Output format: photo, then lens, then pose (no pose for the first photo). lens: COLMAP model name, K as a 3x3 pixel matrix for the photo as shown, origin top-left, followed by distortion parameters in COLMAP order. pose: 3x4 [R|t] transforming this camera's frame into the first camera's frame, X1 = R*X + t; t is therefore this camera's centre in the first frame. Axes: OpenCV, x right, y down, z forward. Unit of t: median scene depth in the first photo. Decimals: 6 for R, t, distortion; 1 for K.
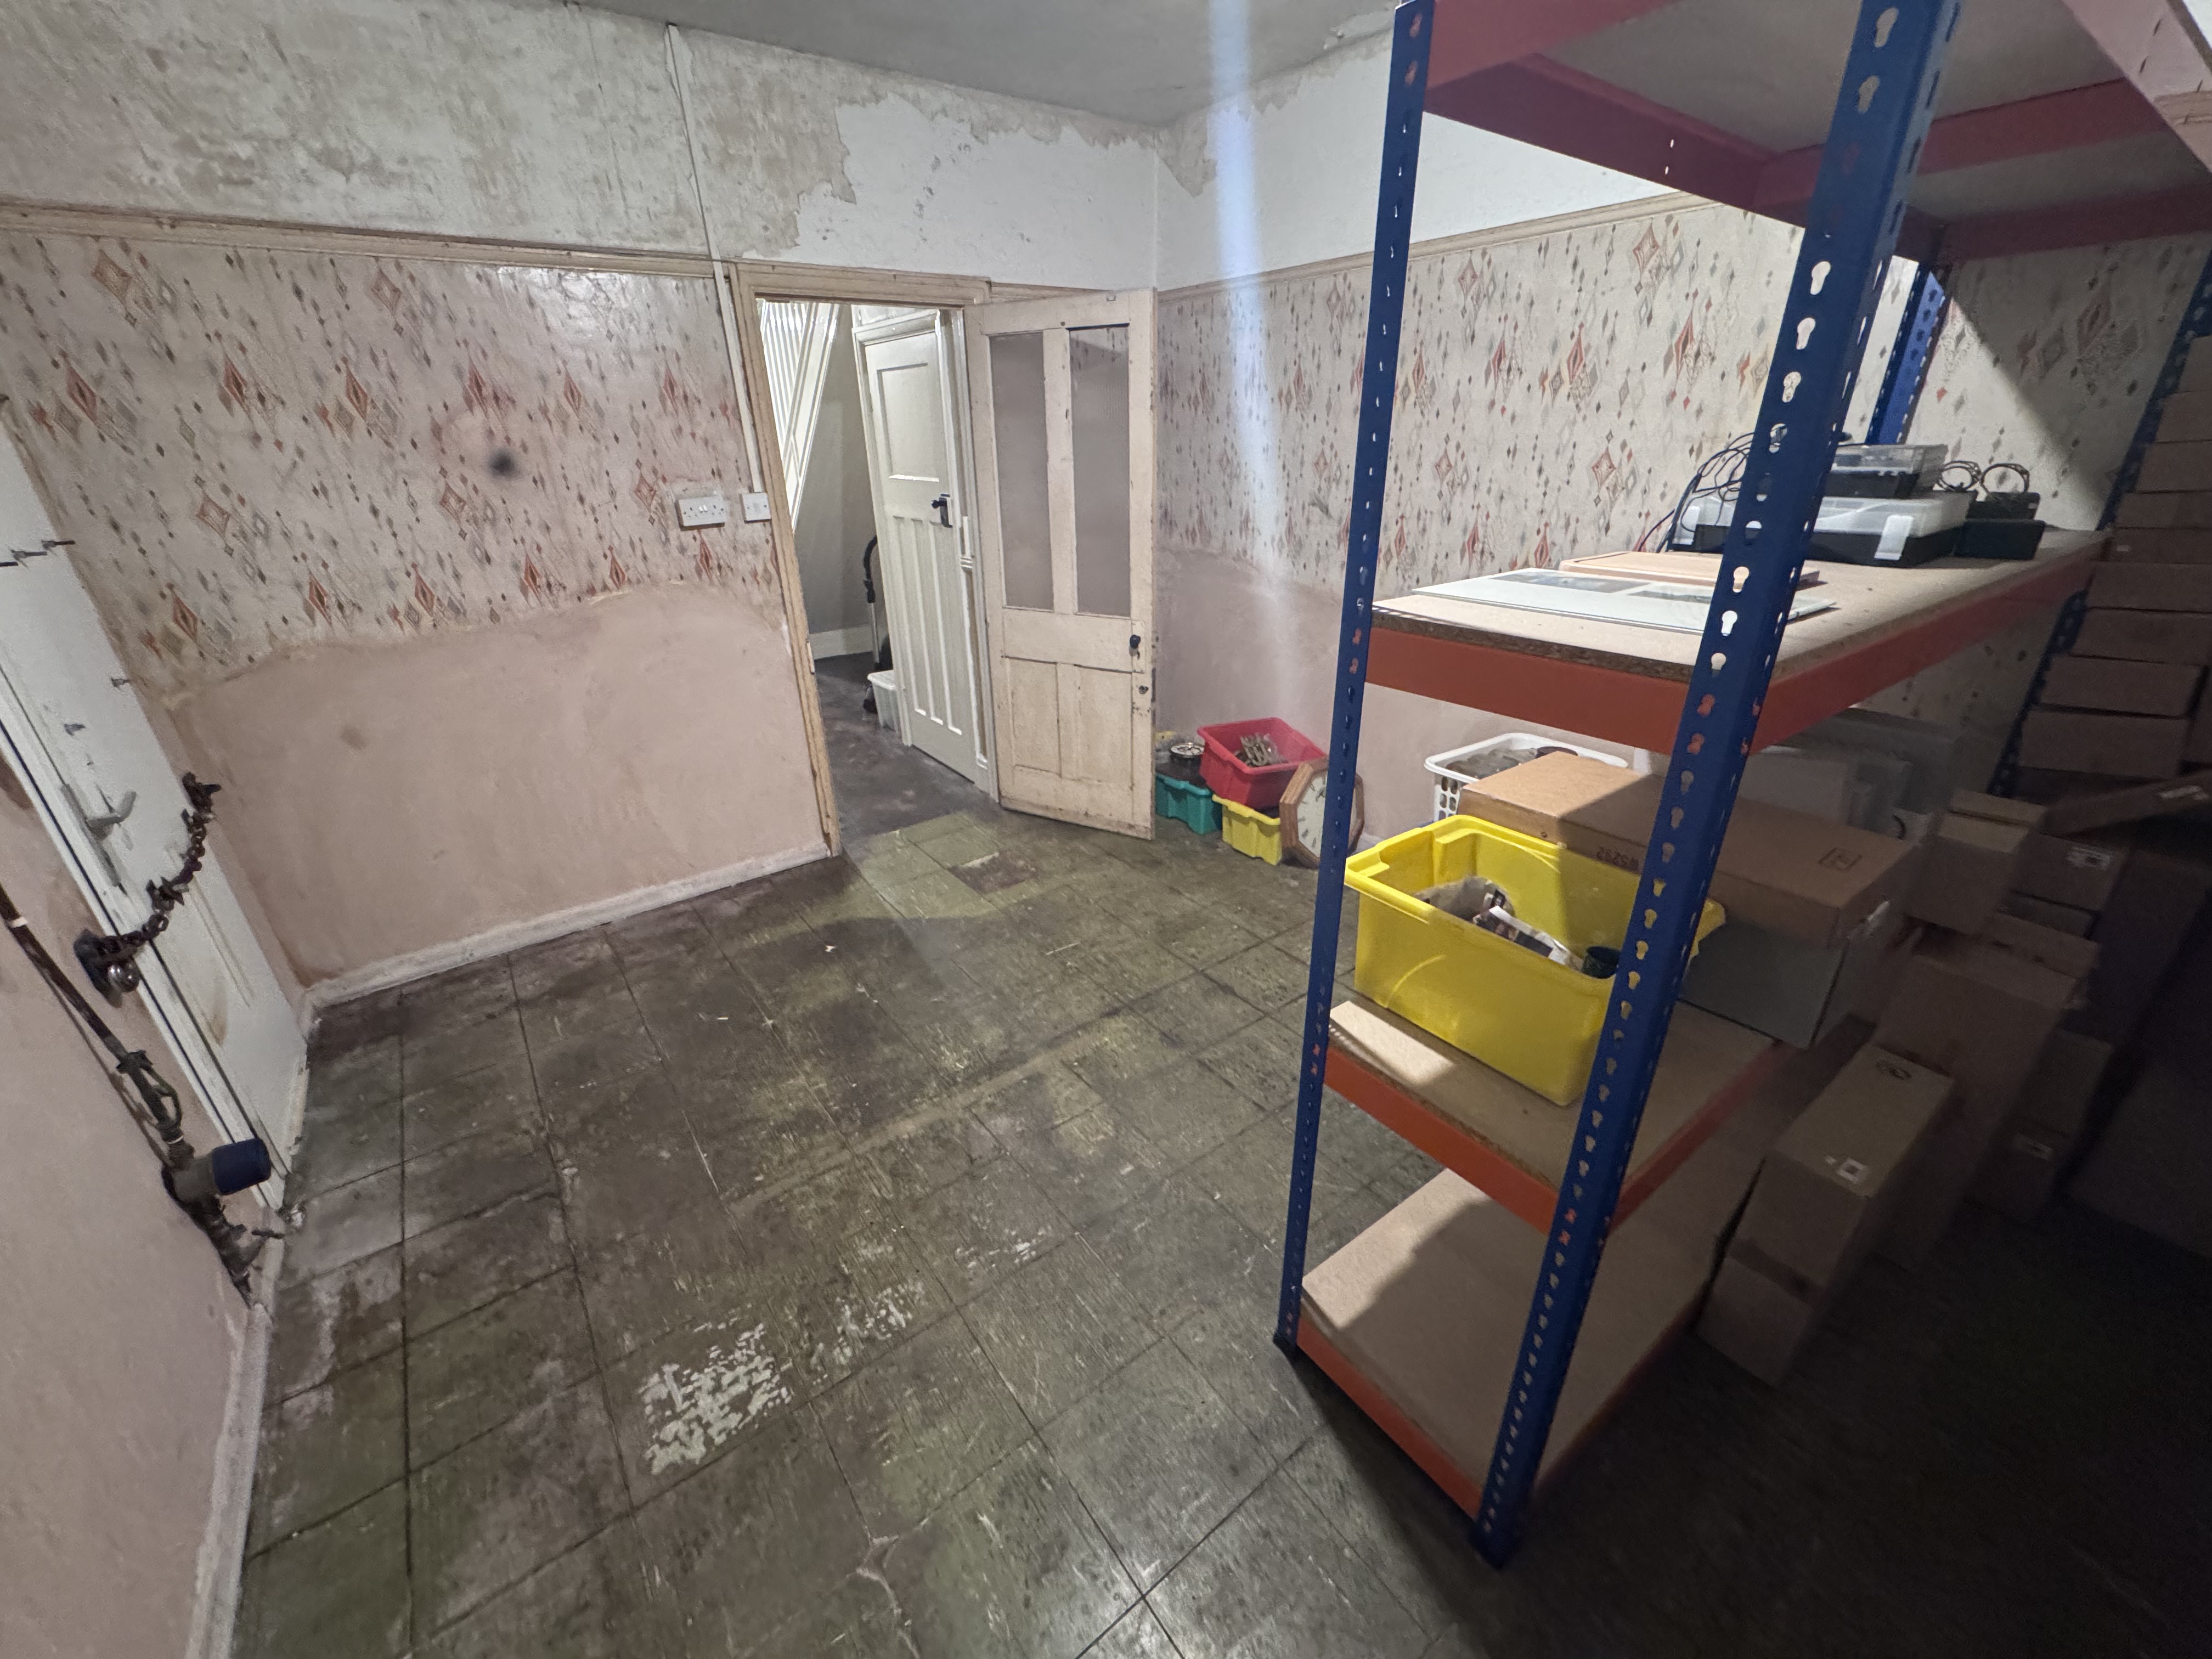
lens RADIAL K [[880.9, 0, 1119.9], [0, 880.9, 842.5], [0, 0, 1]] dist [-0.002978, 0.000098]
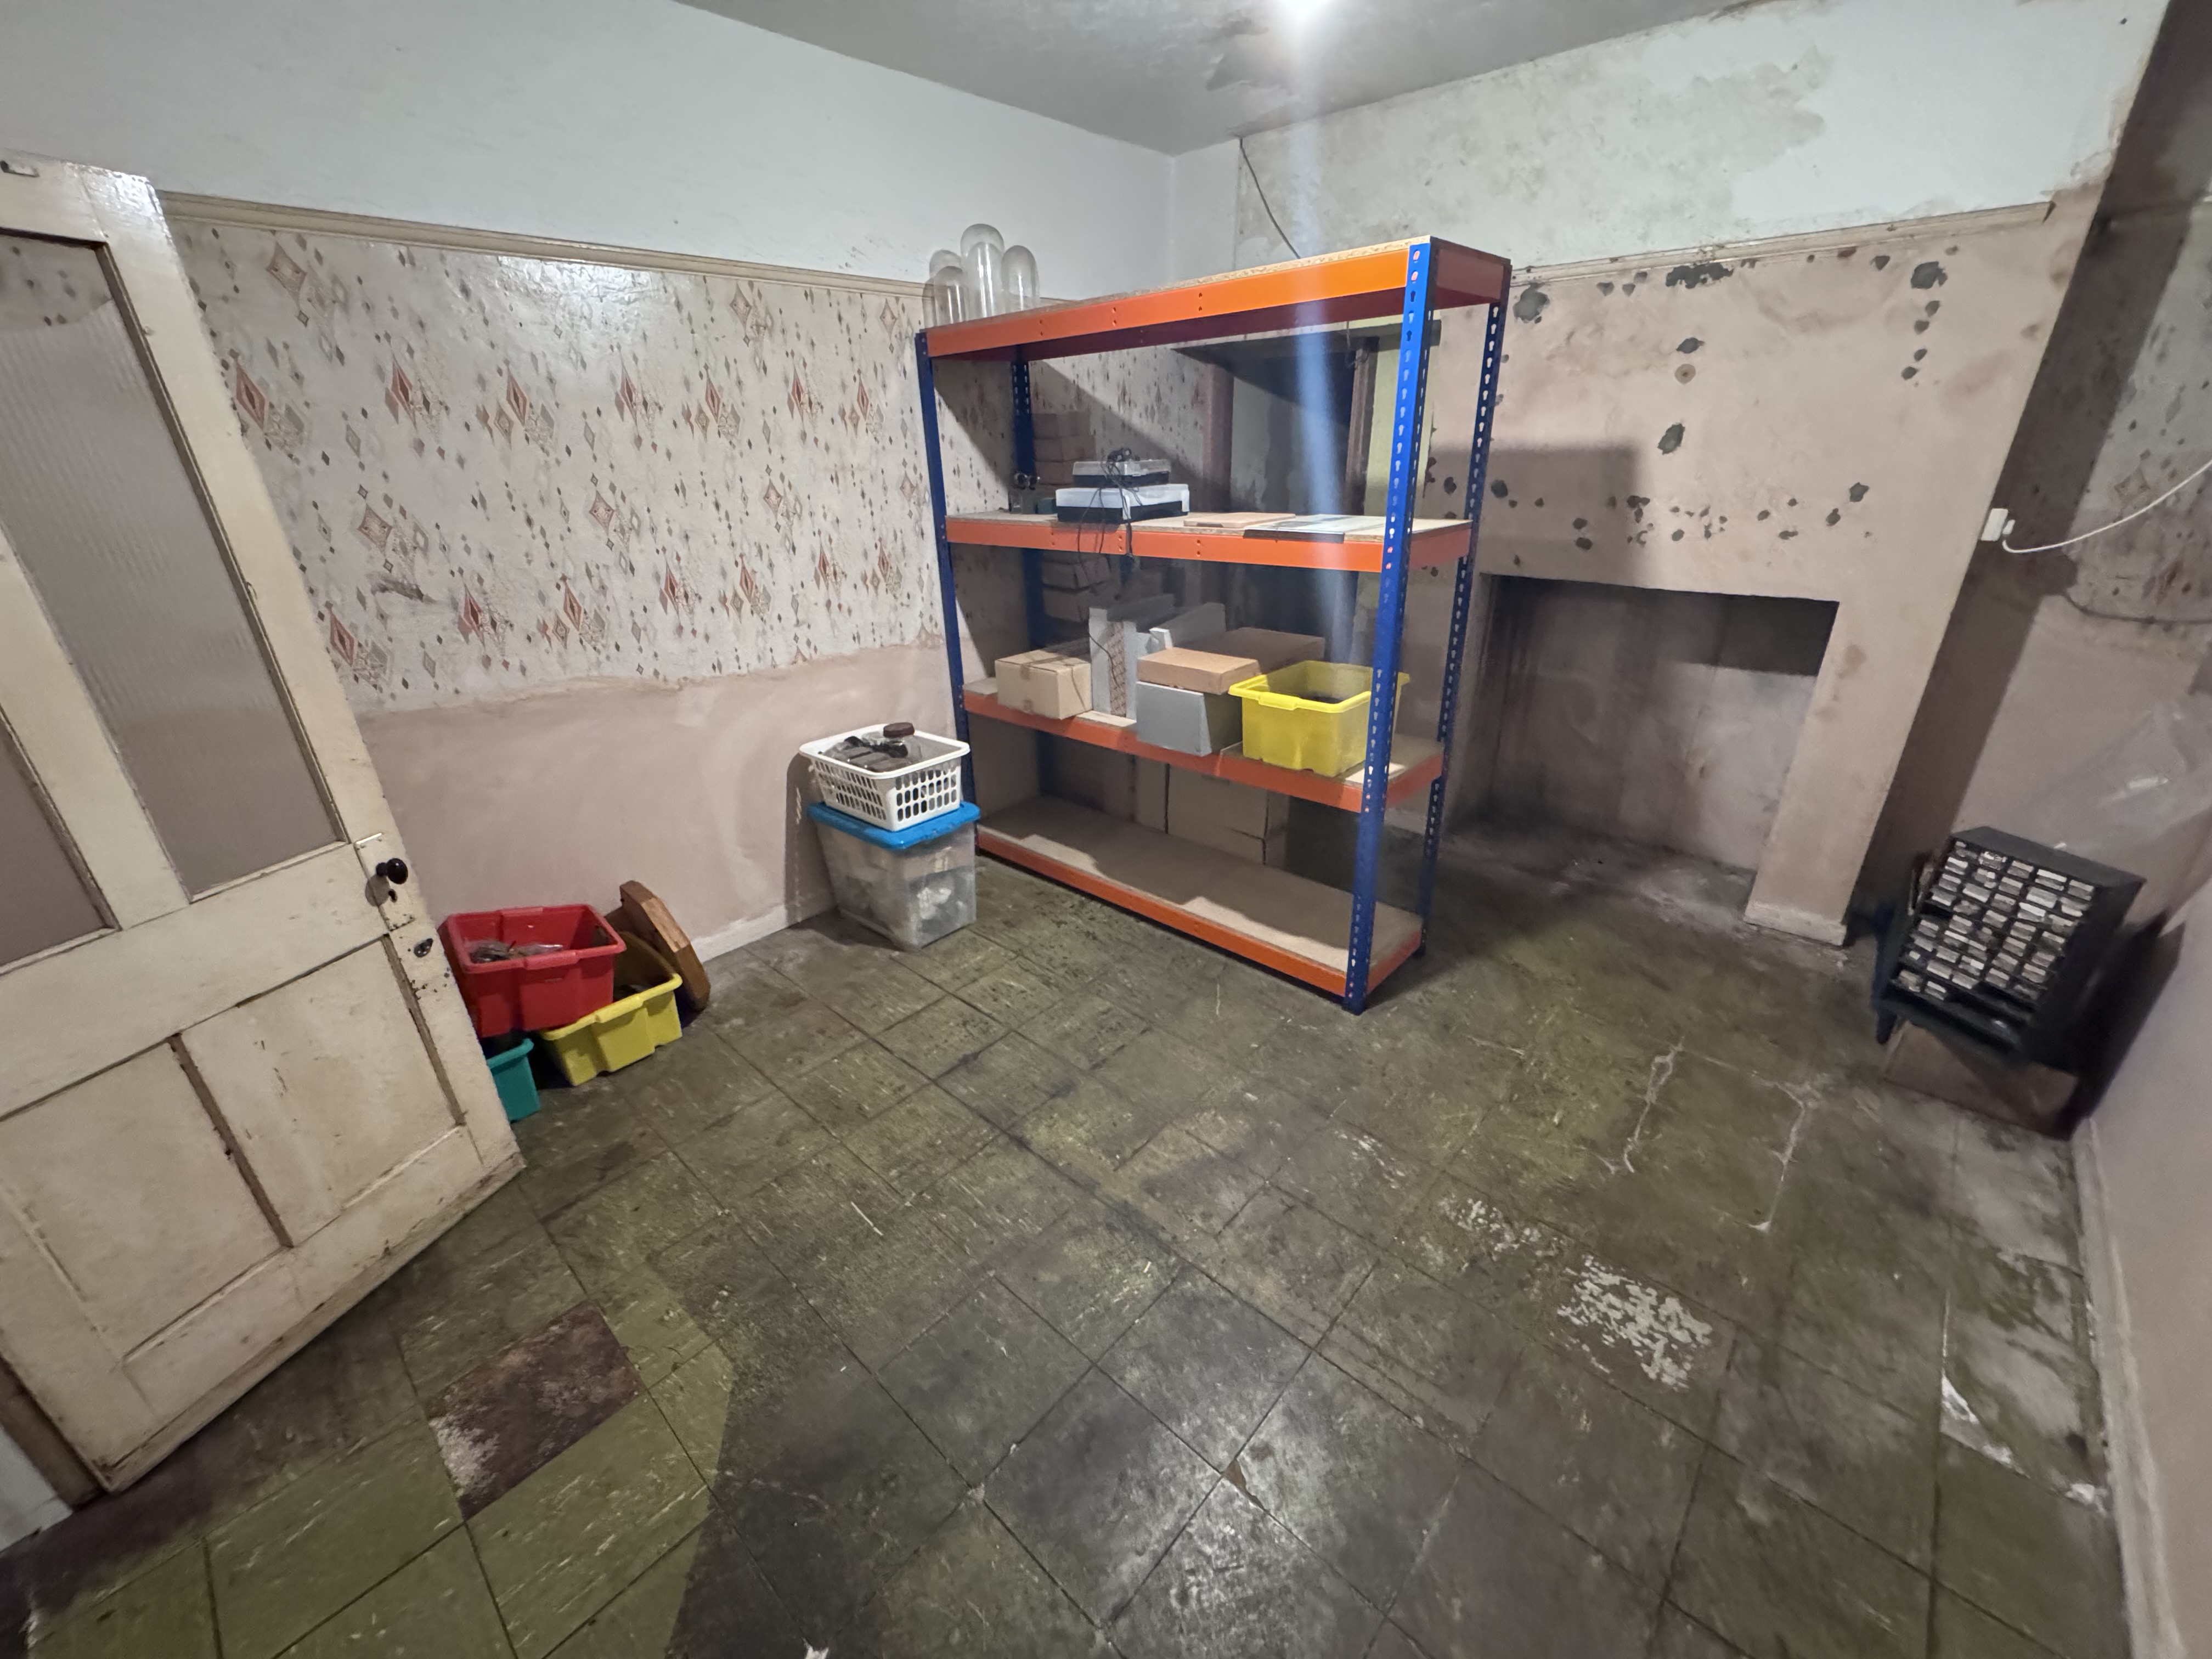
lens RADIAL K [[880.9, 0, 1101.6], [0, 880.9, 833.6], [0, 0, 1]] dist [-0.002978, 0.000098]
pose [[-0.178759, -0.381342, 0.906986, -0.917698], [0.443840, 0.791455, 0.420244, -0.487505], [-0.878095, 0.477679, 0.027775, 1.054202]]
